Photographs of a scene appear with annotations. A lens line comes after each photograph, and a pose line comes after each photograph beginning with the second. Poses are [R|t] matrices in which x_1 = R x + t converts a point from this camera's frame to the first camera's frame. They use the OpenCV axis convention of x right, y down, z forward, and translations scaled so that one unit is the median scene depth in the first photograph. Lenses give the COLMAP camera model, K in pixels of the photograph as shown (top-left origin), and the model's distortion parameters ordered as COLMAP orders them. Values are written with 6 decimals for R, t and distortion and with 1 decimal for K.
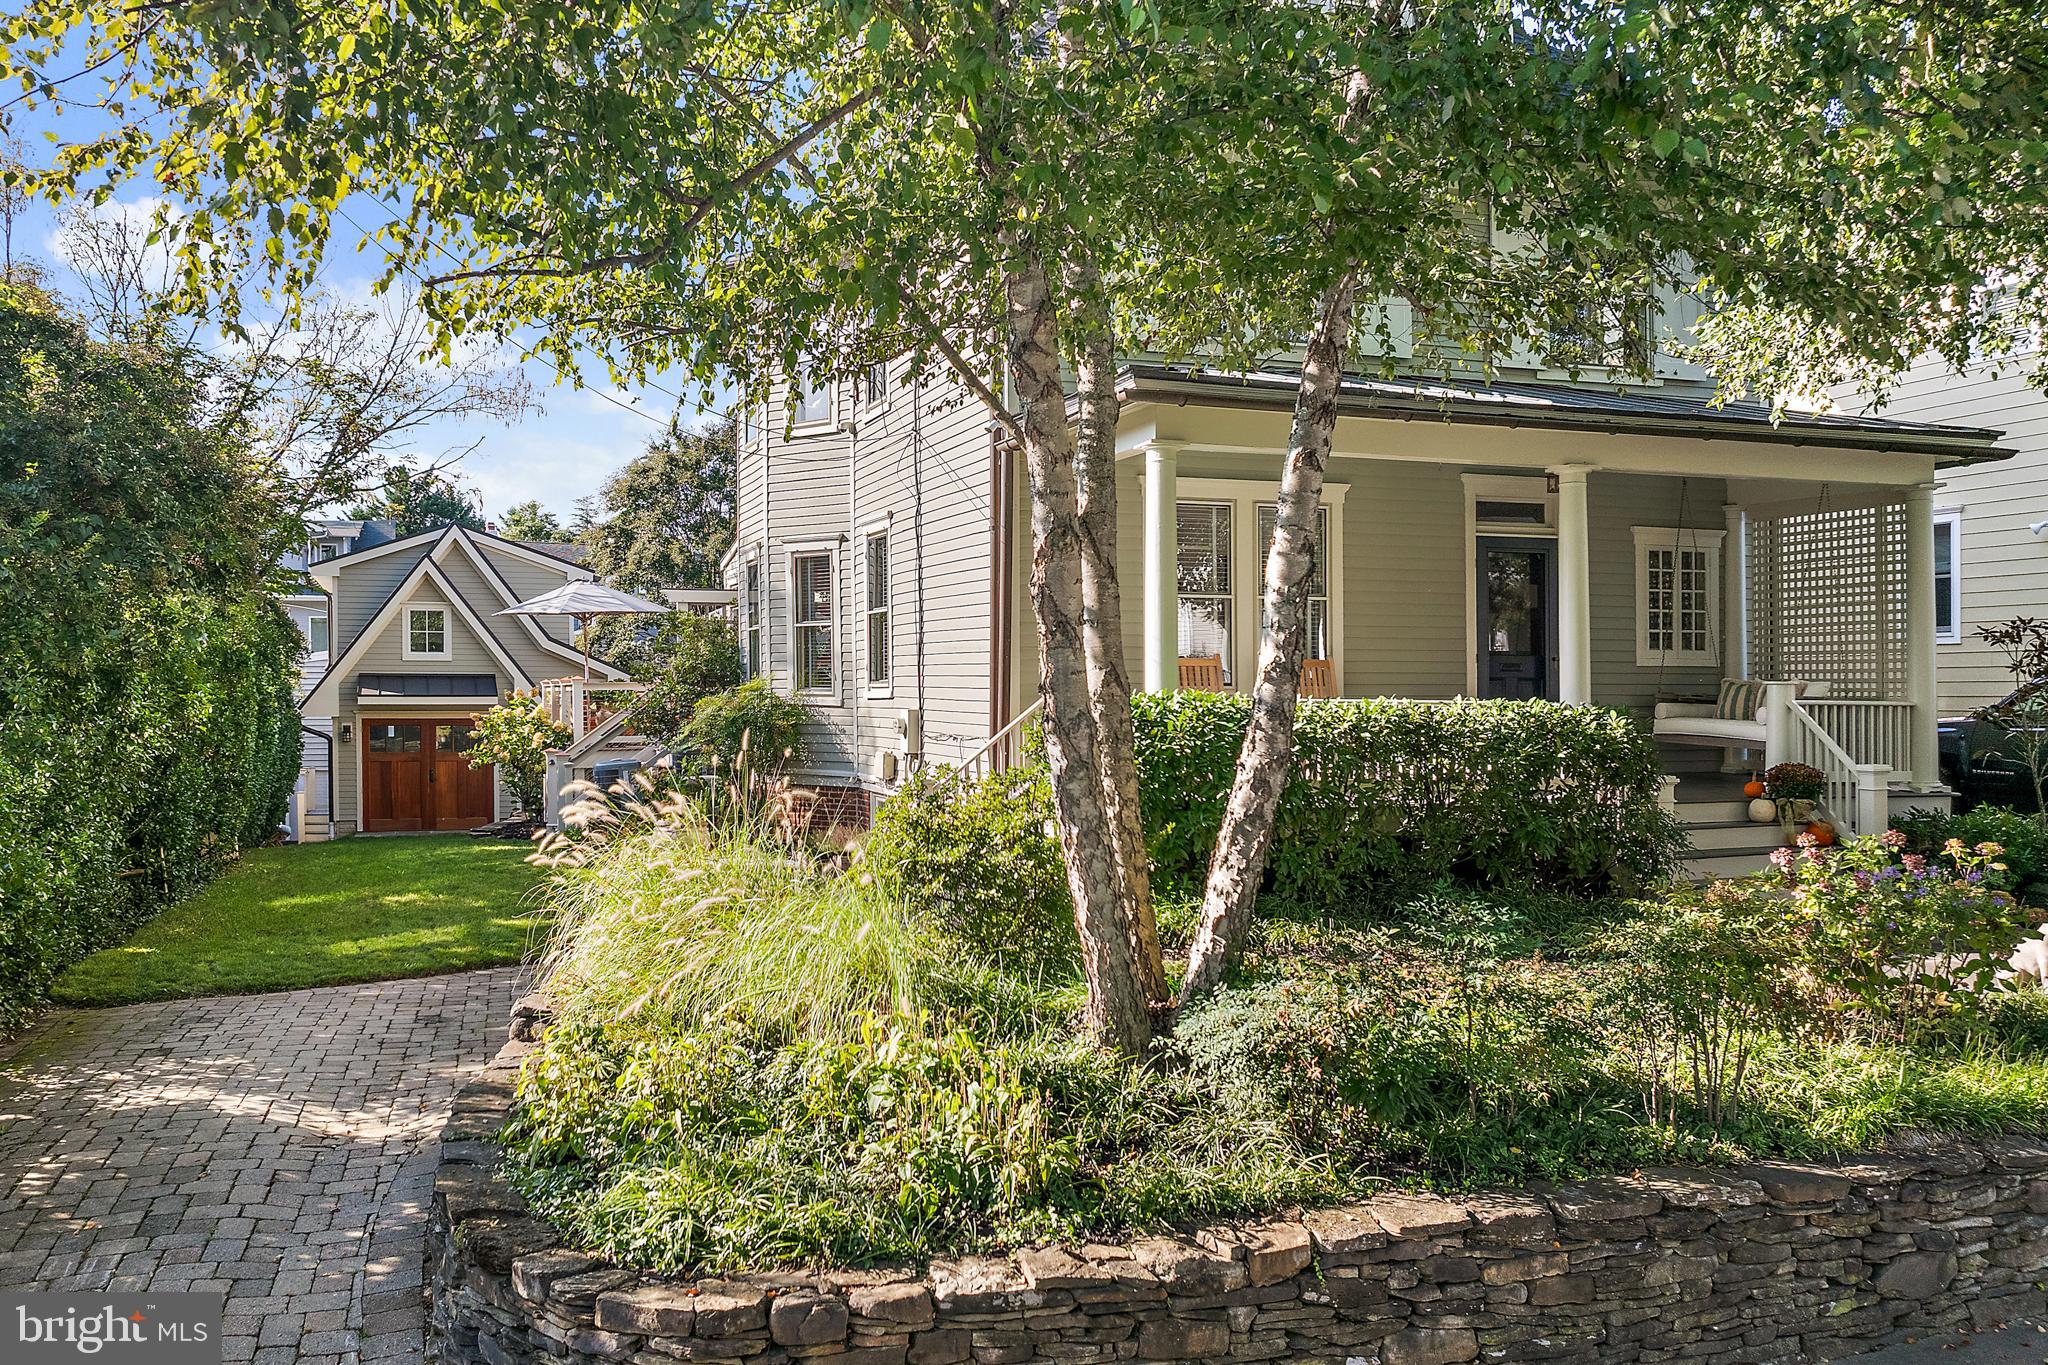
lens RADIAL K [[1643.2, 0, 1017.0], [0, 1643.2, 717.2], [0, 0, 1]] dist [-0.005492, -0.123420]
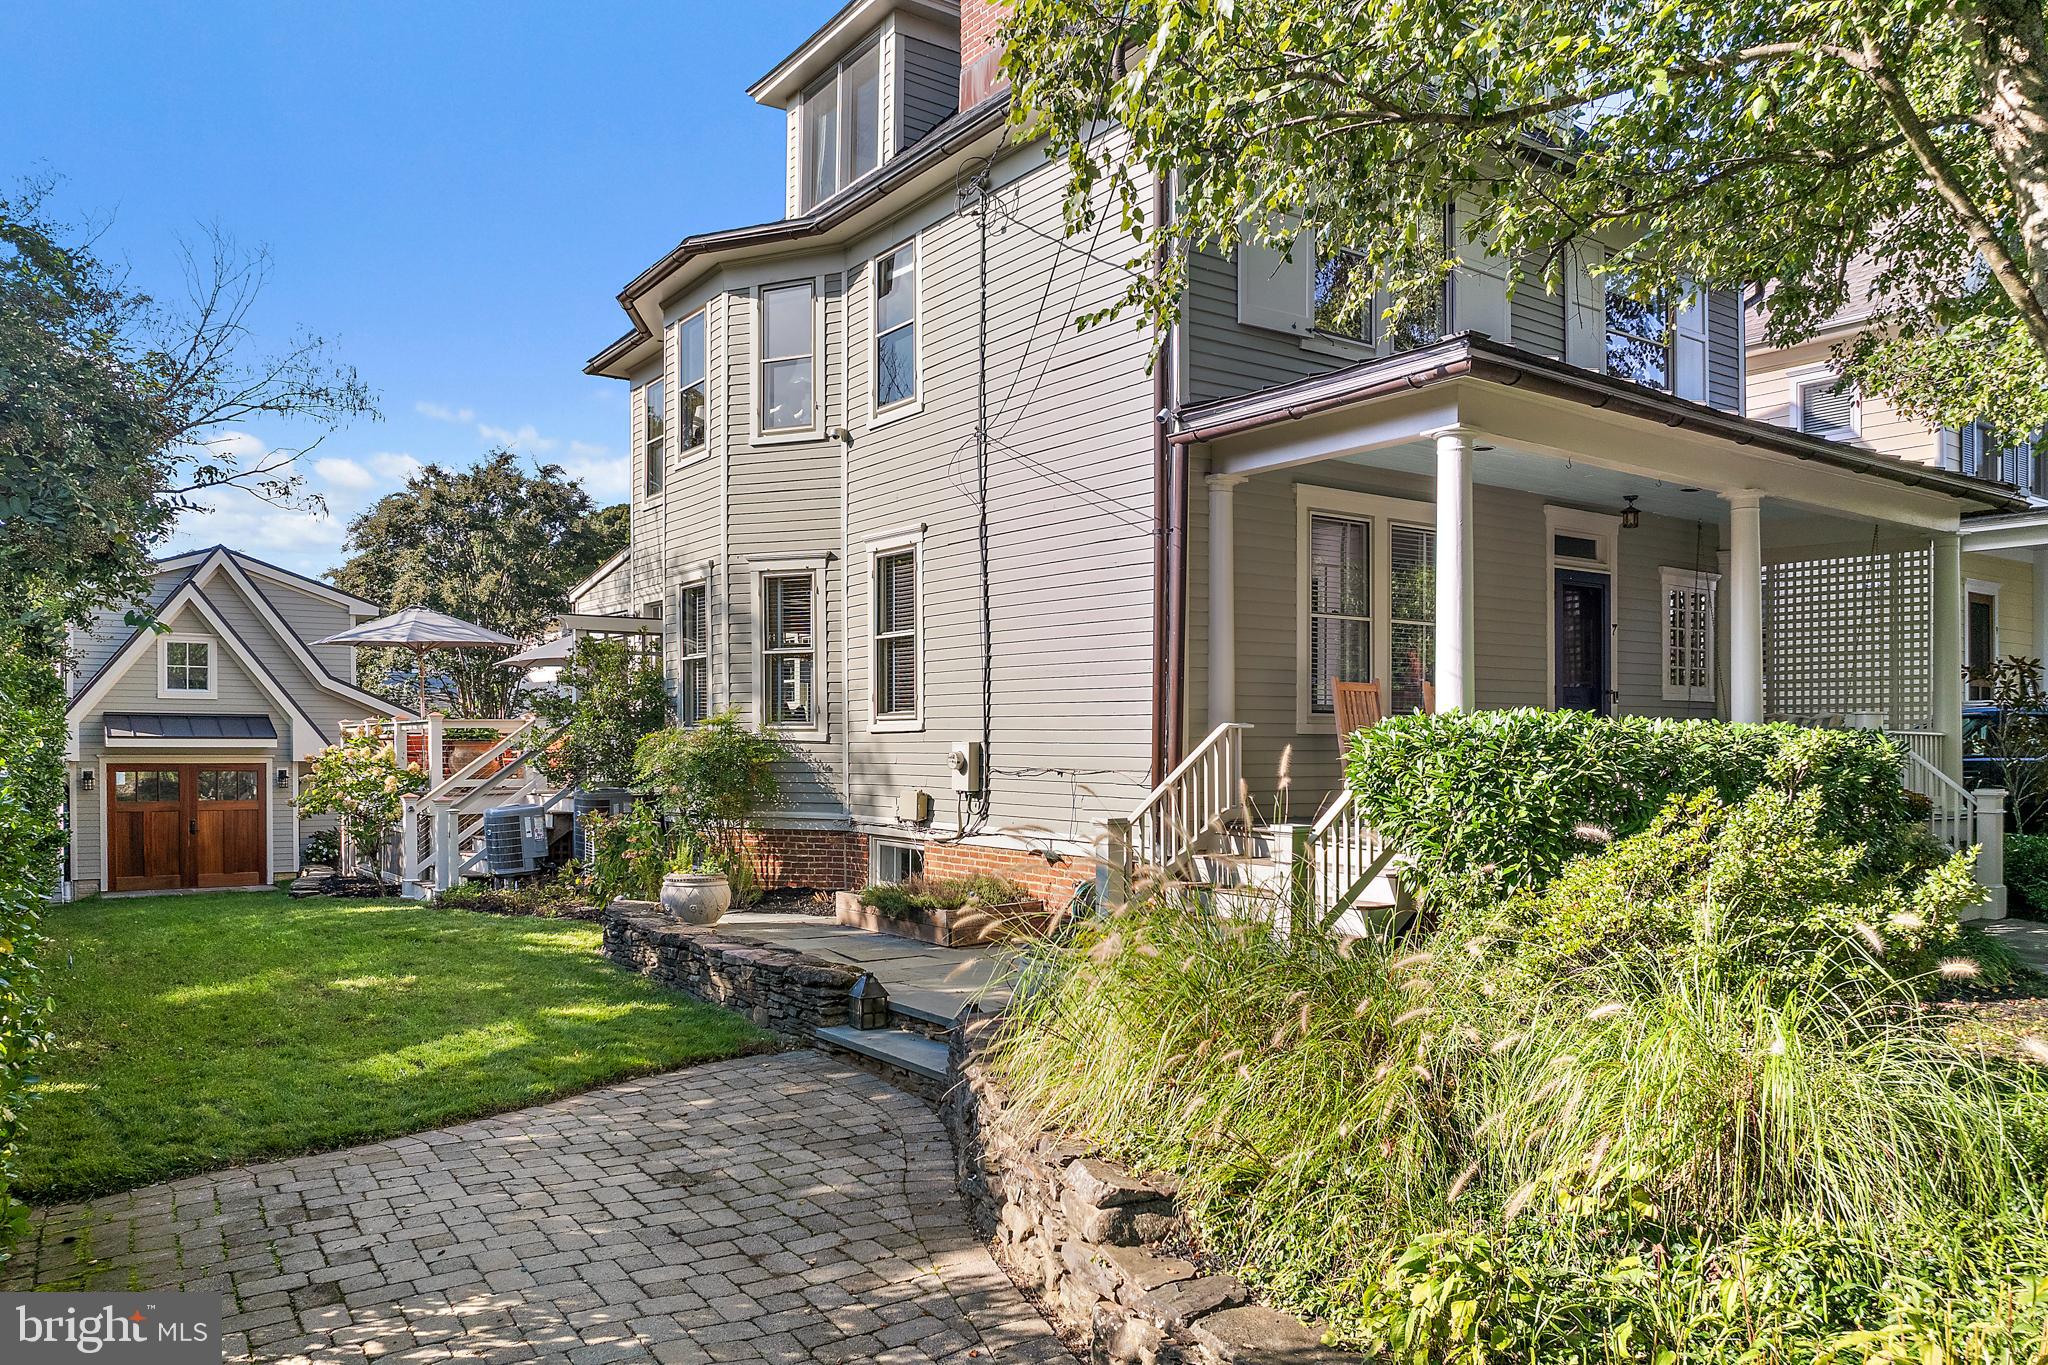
lens RADIAL K [[1388.1, 0, 1025.4], [0, 1388.1, 764.1], [0, 0, 1]] dist [-0.032346, 0.000394]
pose [[0.955906, -0.003736, 0.293649, -0.181475], [0.004487, 0.999988, -0.001883, 0.006133], [-0.293638, 0.003118, 0.955912, 0.187611]]
